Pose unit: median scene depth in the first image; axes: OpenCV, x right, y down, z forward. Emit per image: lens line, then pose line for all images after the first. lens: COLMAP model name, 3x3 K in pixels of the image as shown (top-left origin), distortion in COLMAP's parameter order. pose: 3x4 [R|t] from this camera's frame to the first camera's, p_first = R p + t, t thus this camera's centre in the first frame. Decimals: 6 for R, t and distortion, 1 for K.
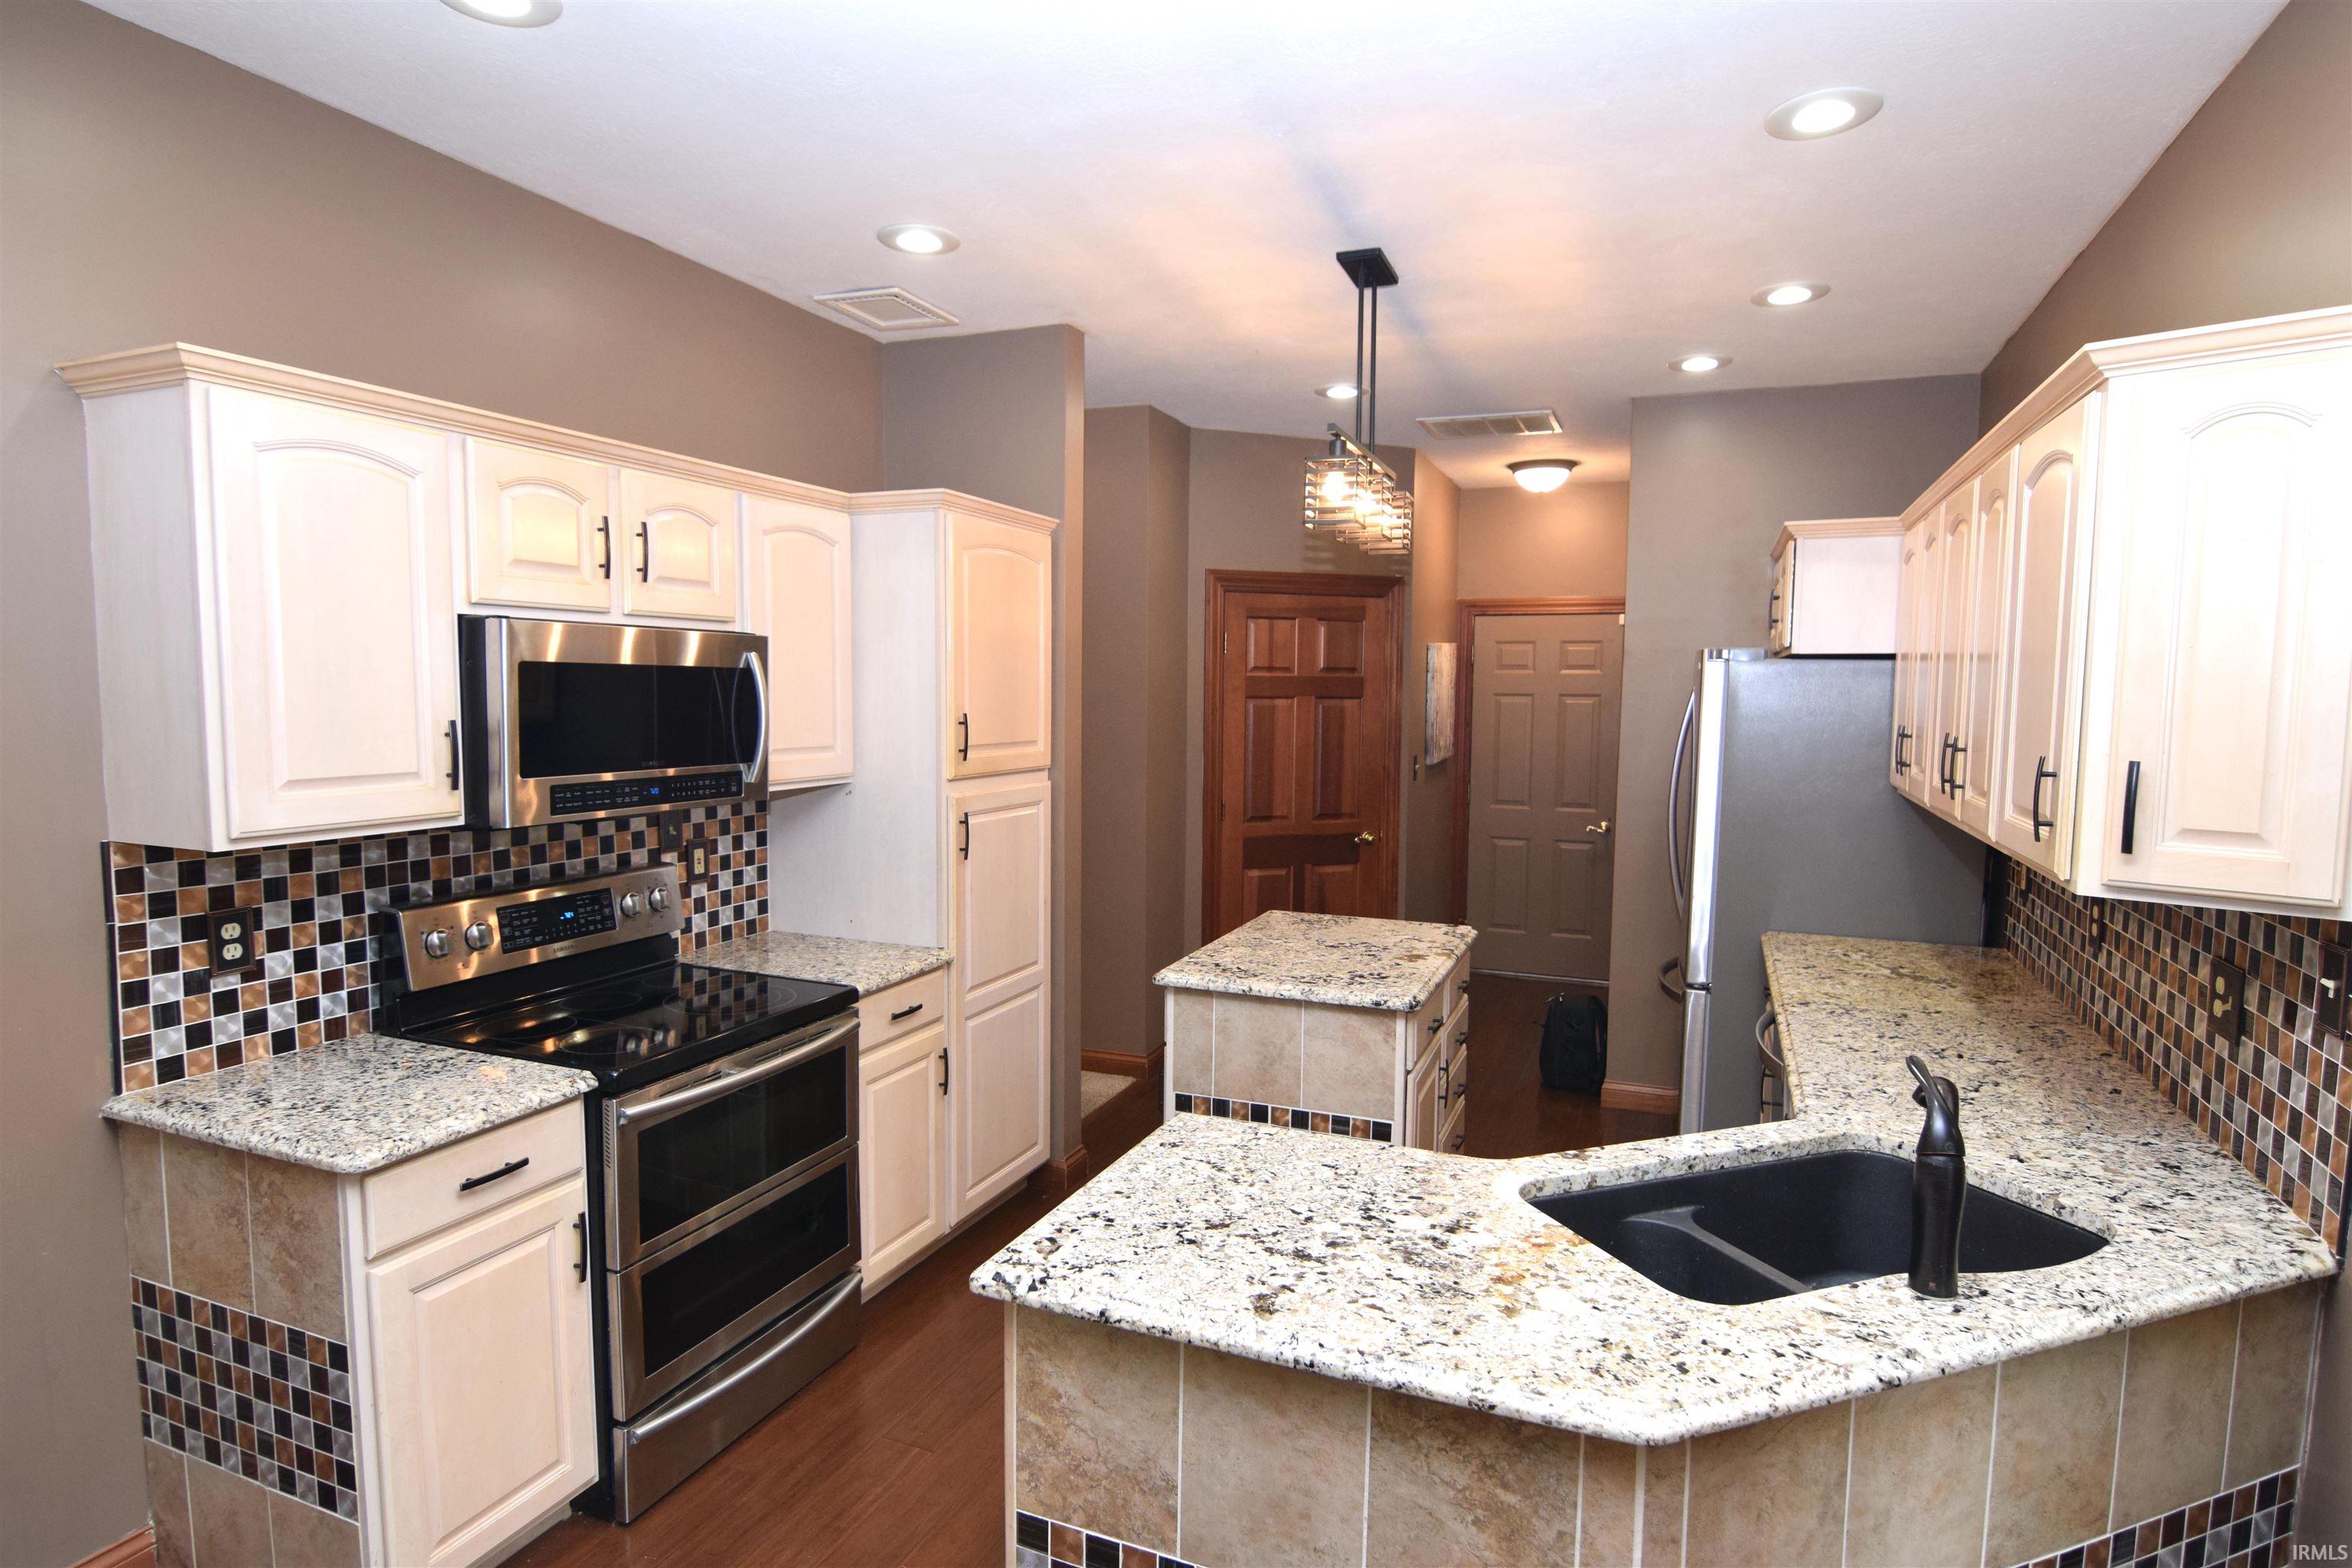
lens RADIAL K [[1267.2, 0, 1175.9], [0, 1267.2, 791.6], [0, 0, 1]] dist [-0.008466, -0.009409]
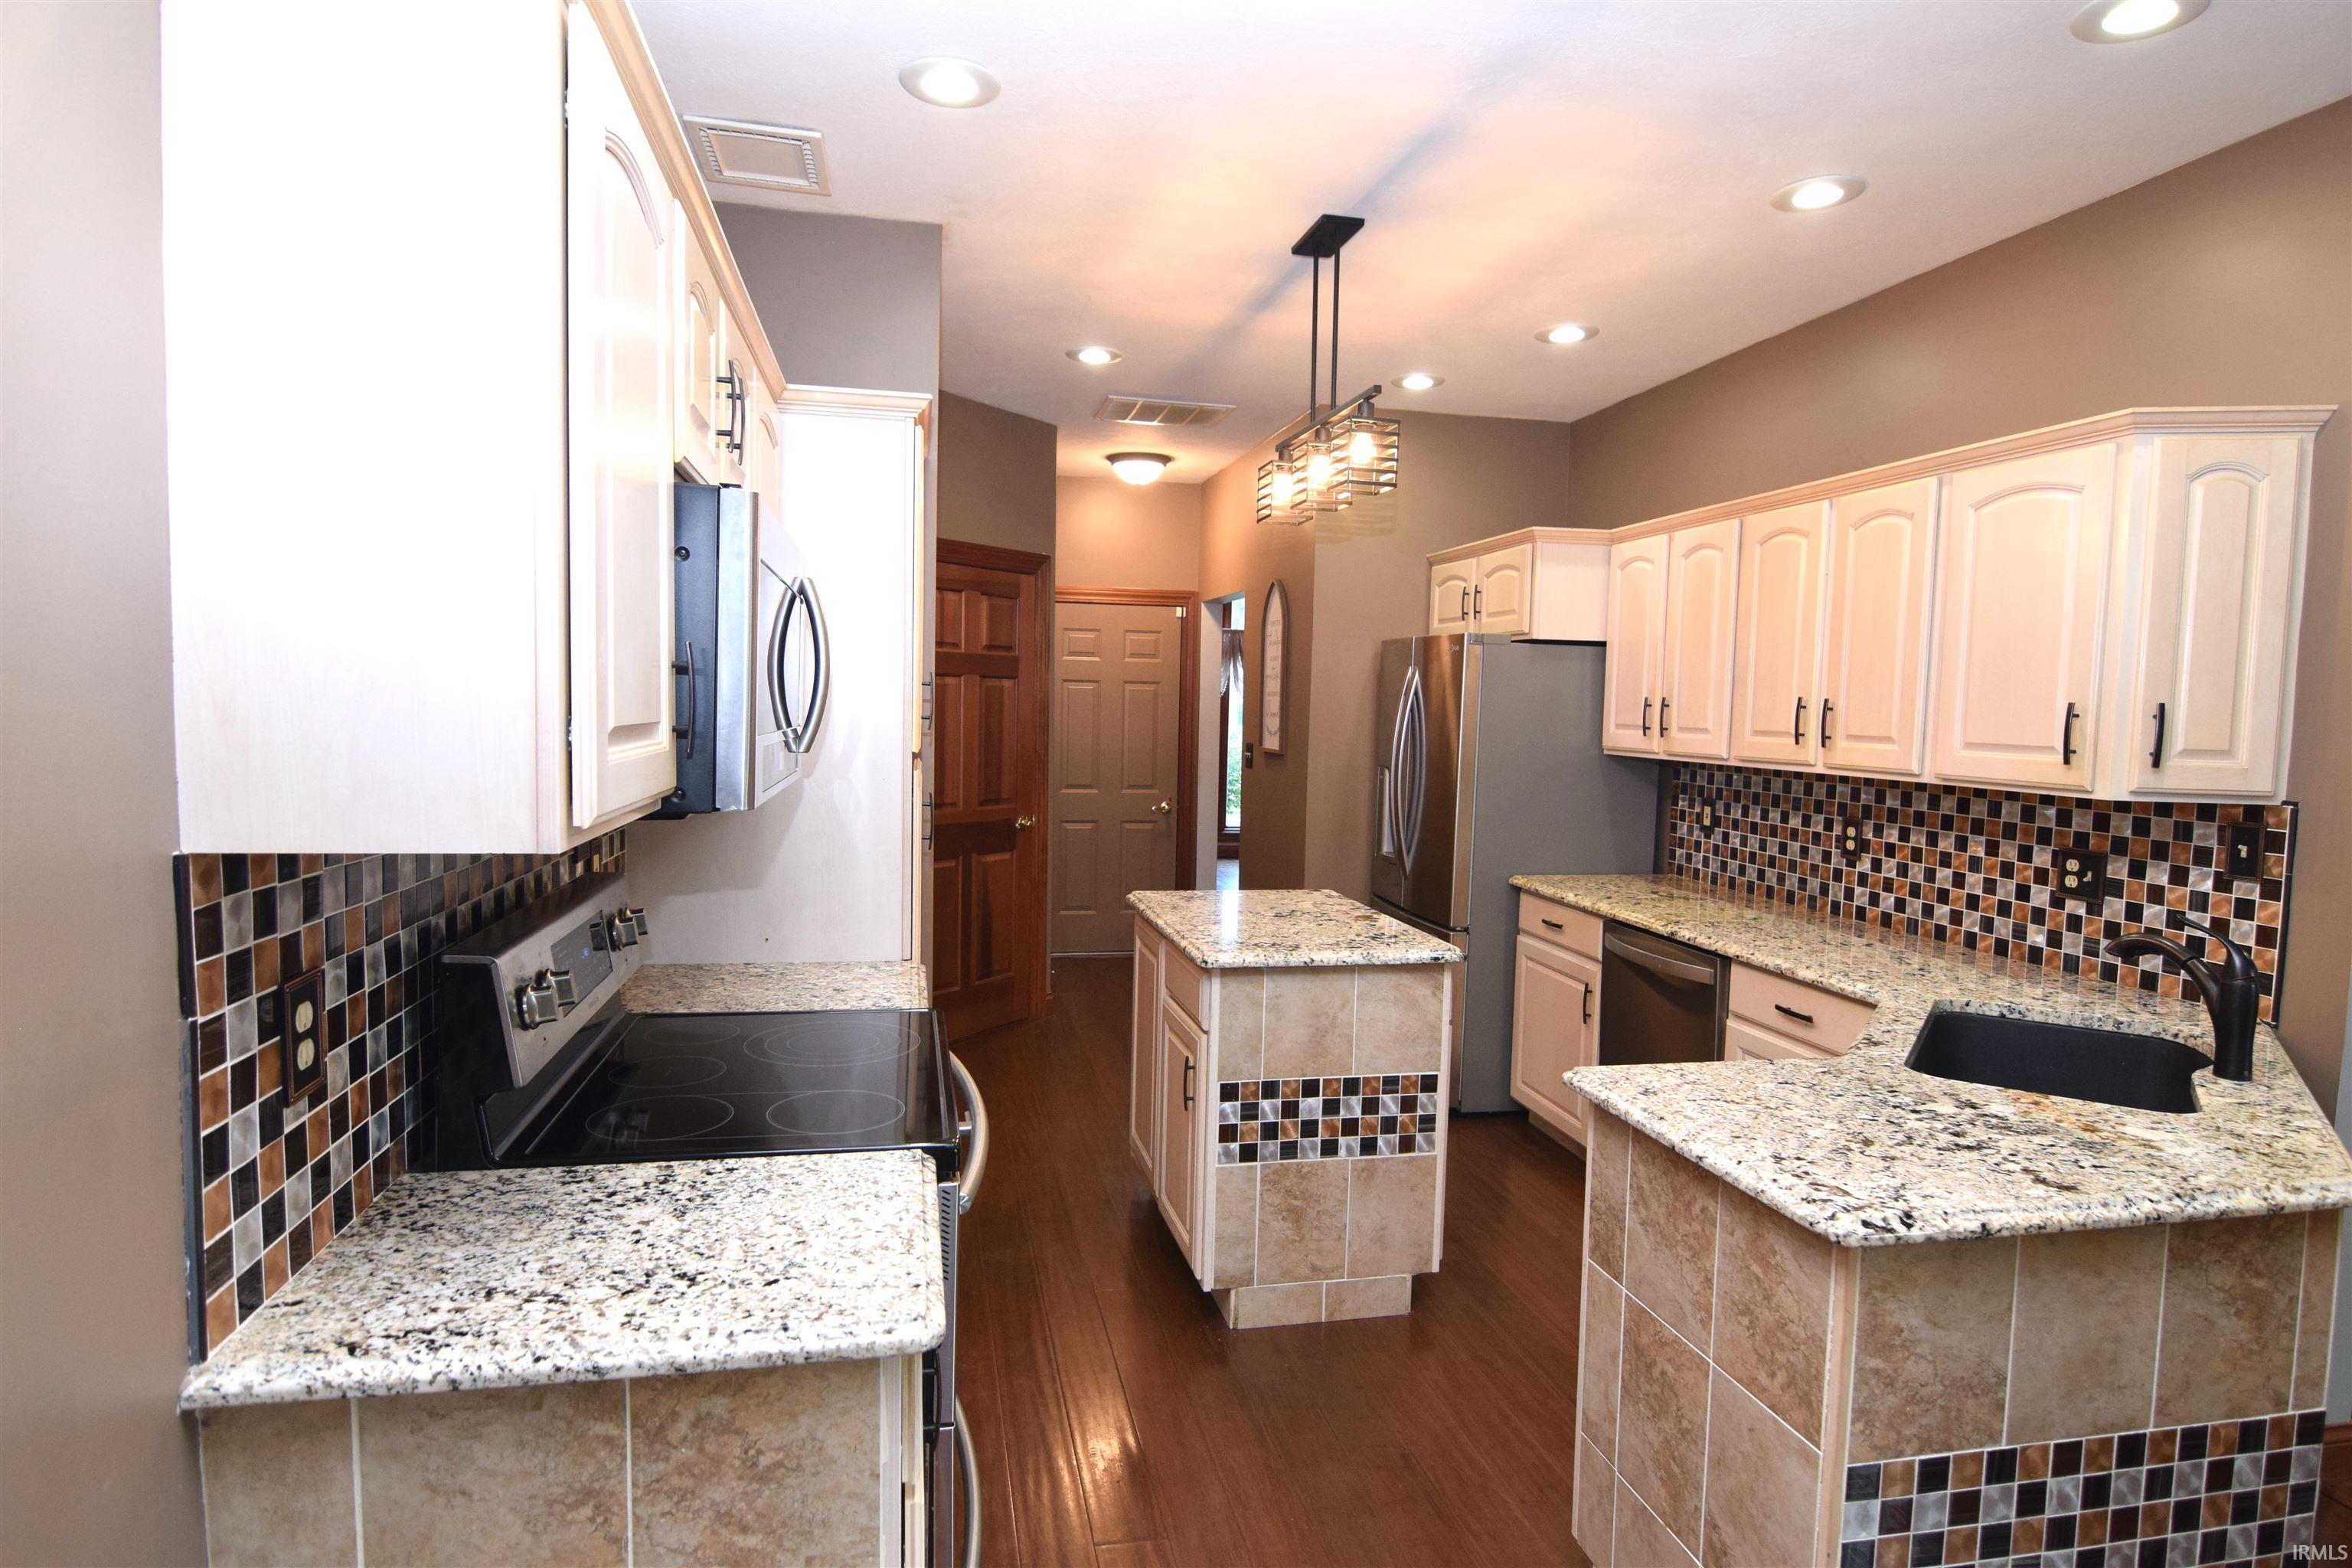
lens RADIAL K [[1267.2, 0, 1175.9], [0, 1267.2, 791.6], [0, 0, 1]] dist [-0.008466, -0.009409]
pose [[0.826527, -0.031381, 0.562021, -0.835702], [0.032670, 0.999436, 0.007760, 0.024760], [-0.561948, 0.011947, 0.827086, 0.382079]]
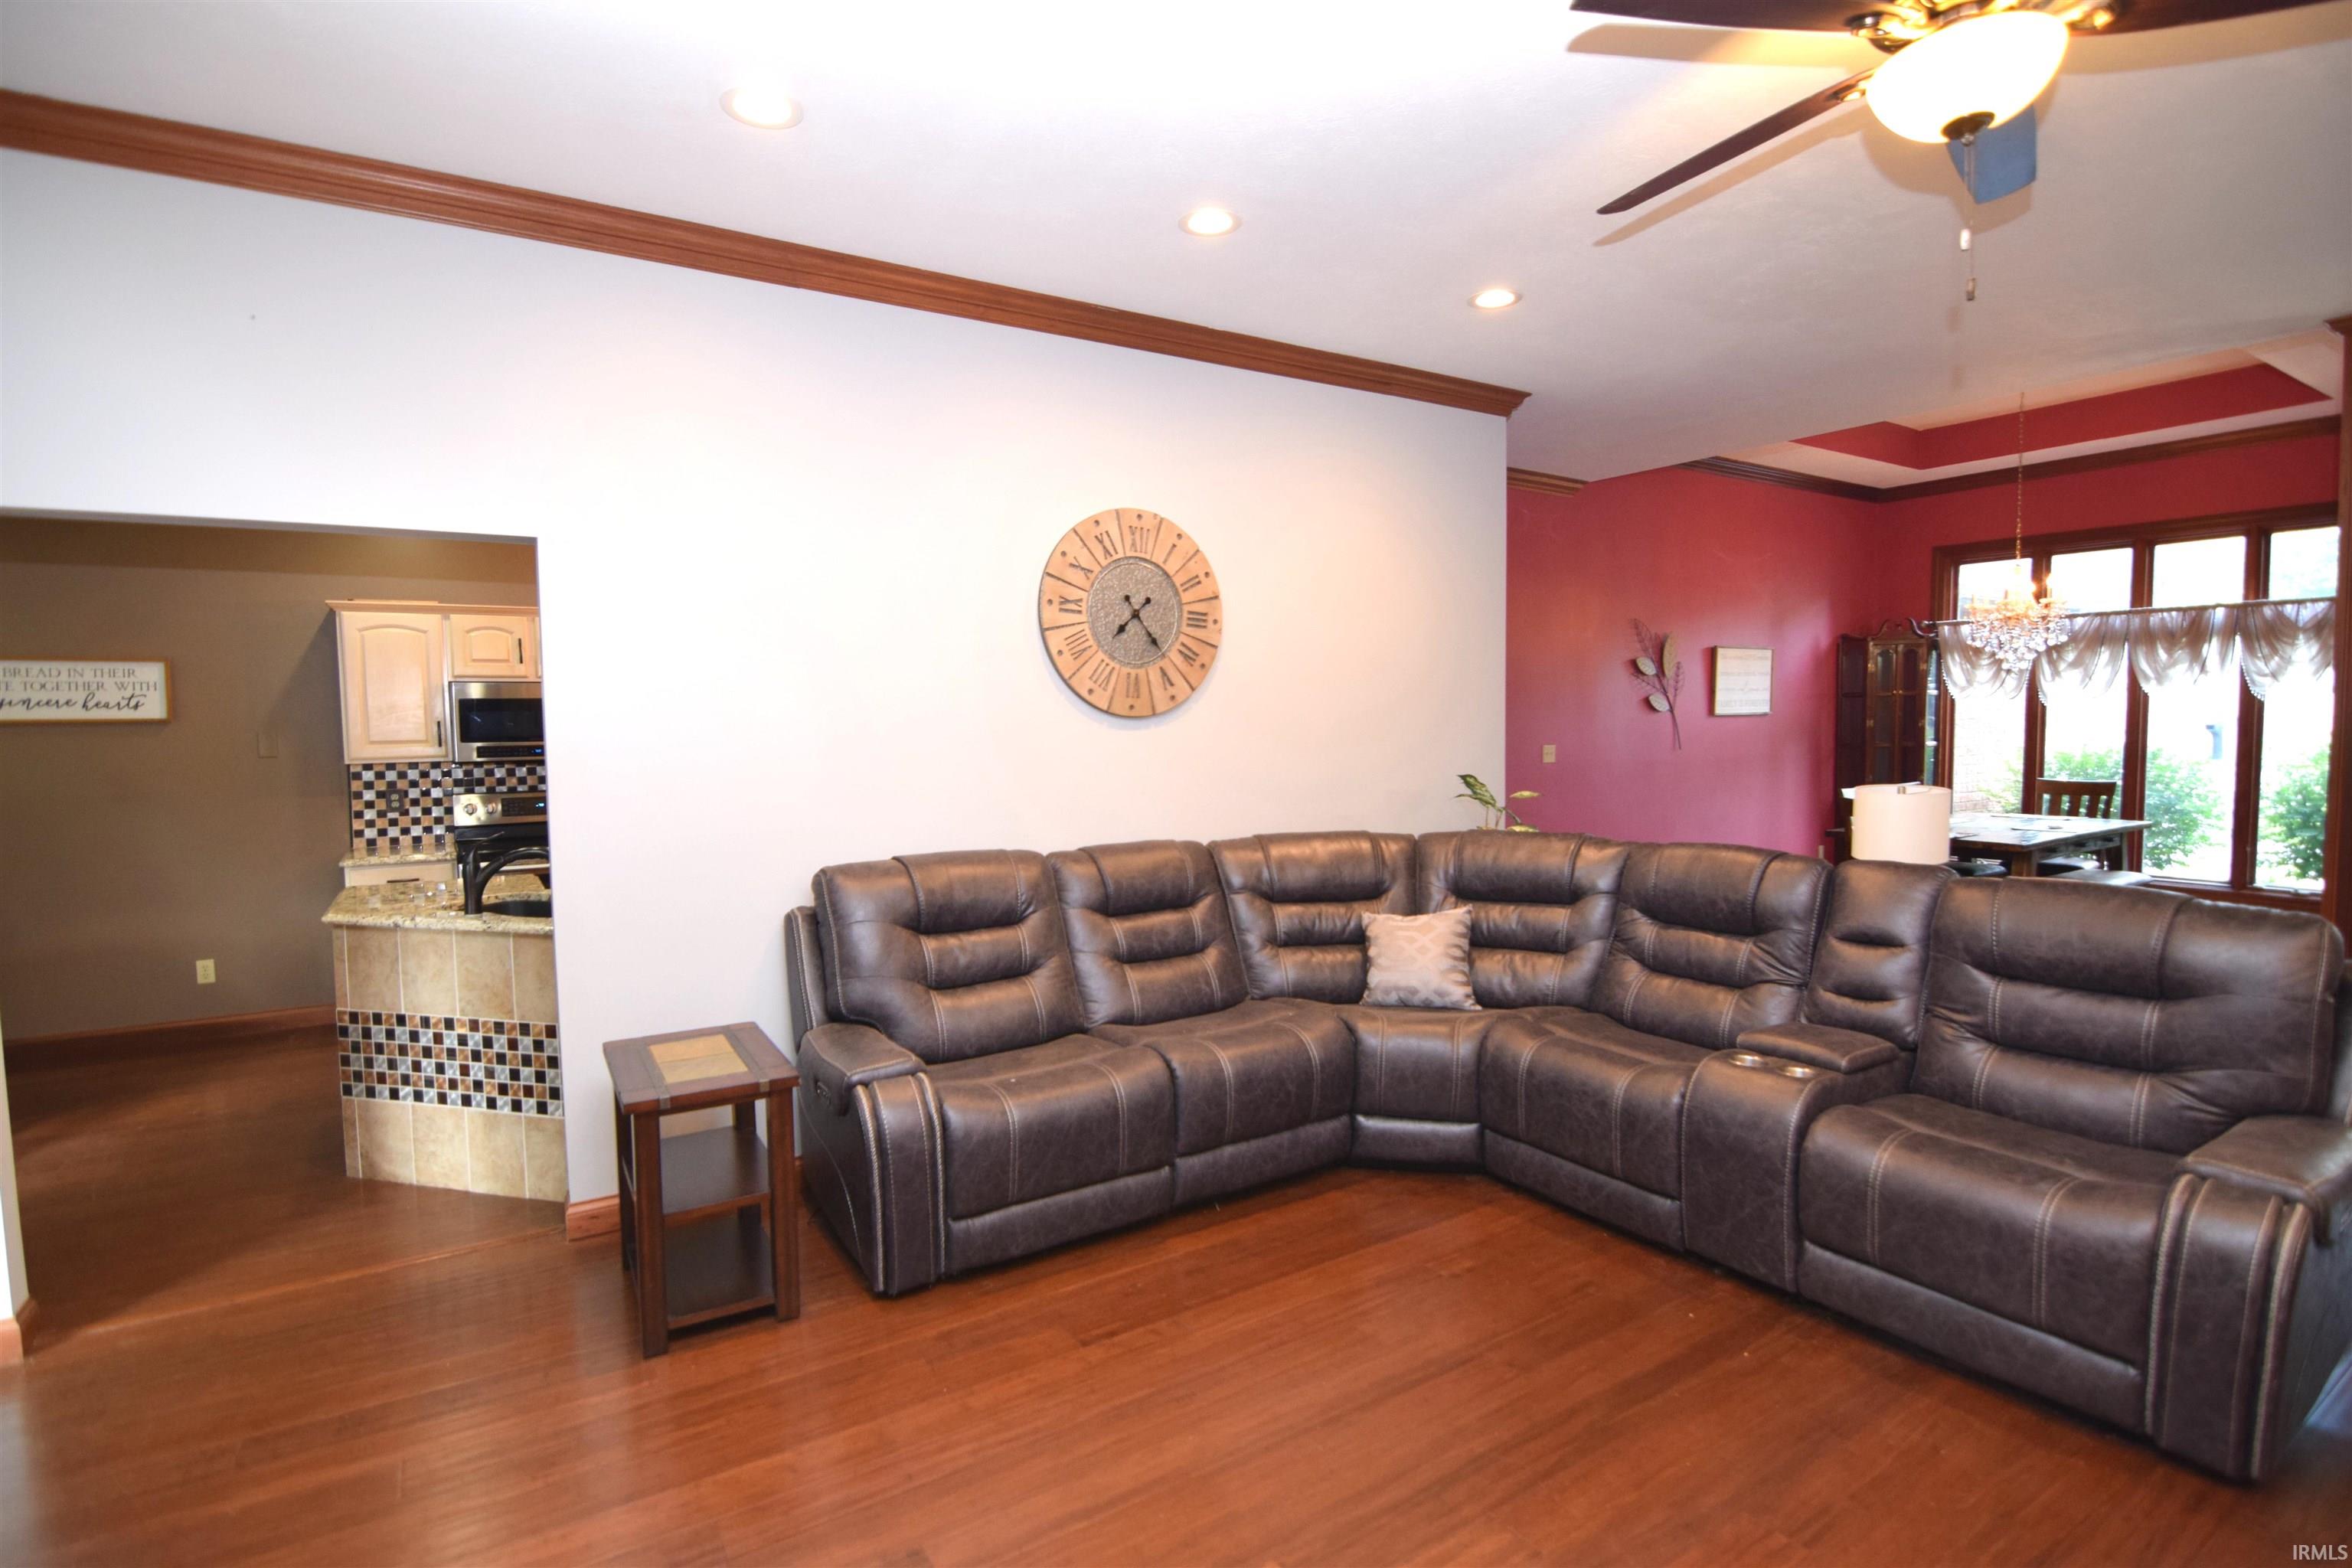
lens RADIAL K [[1144.9, 0, 1168.3], [0, 1144.9, 793.1], [0, 0, 1]] dist [0.000035, -0.015308]
pose [[0.817464, 0.013033, -0.575832, 2.326274], [-0.023310, 0.999674, -0.010465, 0.096807], [0.575508, 0.021977, 0.817501, -0.097777]]
